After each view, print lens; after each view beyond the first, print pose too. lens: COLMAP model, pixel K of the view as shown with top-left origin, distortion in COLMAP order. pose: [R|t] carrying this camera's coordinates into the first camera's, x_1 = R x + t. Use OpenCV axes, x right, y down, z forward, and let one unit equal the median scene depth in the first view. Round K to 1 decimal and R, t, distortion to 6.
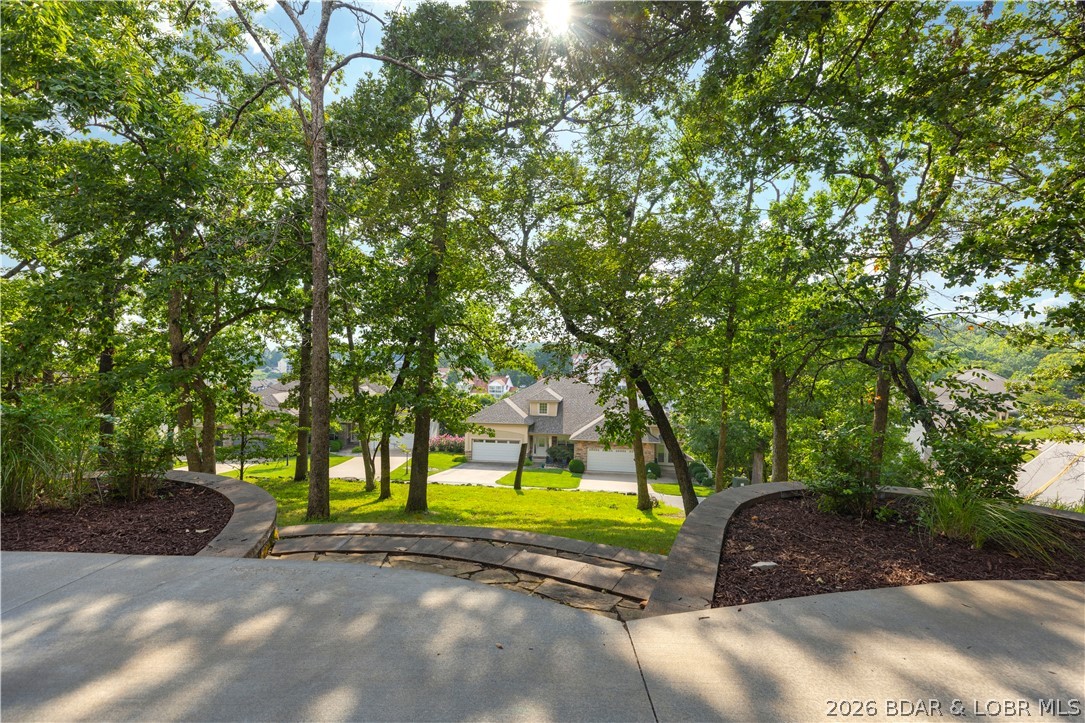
lens RADIAL K [[499.5, 0, 549.3], [0, 499.5, 362.1], [0, 0, 1]] dist [0.015209, -0.000195]
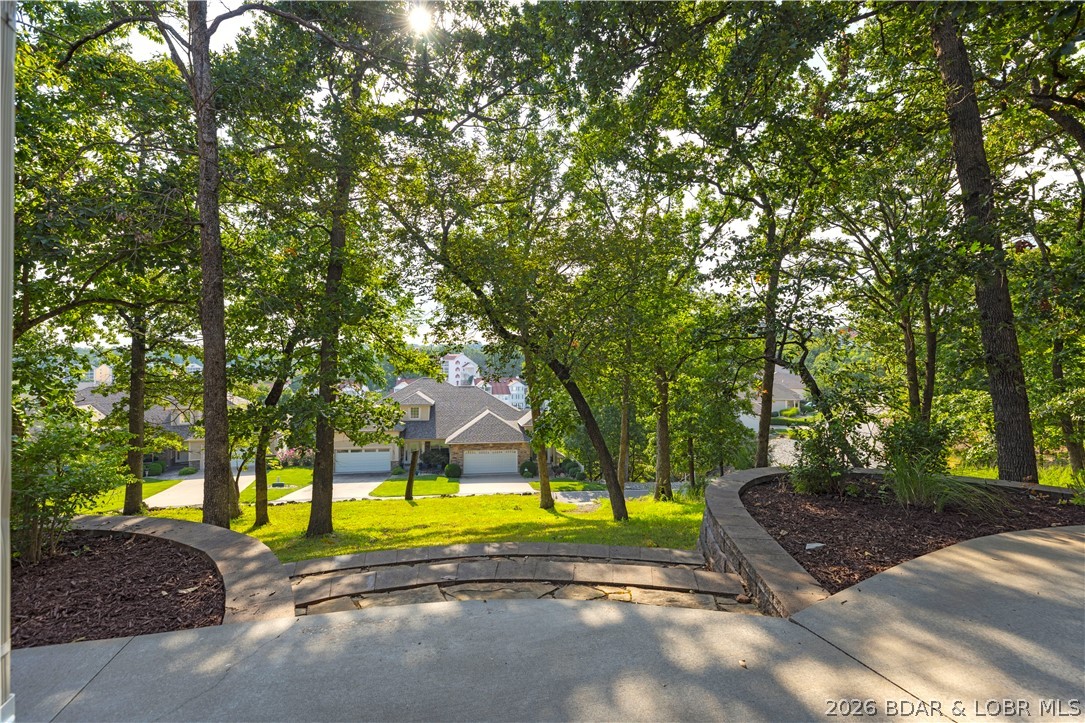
lens RADIAL K [[499.5, 0, 543.7], [0, 499.5, 359.0], [0, 0, 1]] dist [0.015209, -0.000195]
pose [[0.955718, -0.009748, 0.294123, -0.116374], [0.012244, 0.999903, -0.006645, -0.001437], [-0.294030, 0.009952, 0.955744, 0.030691]]
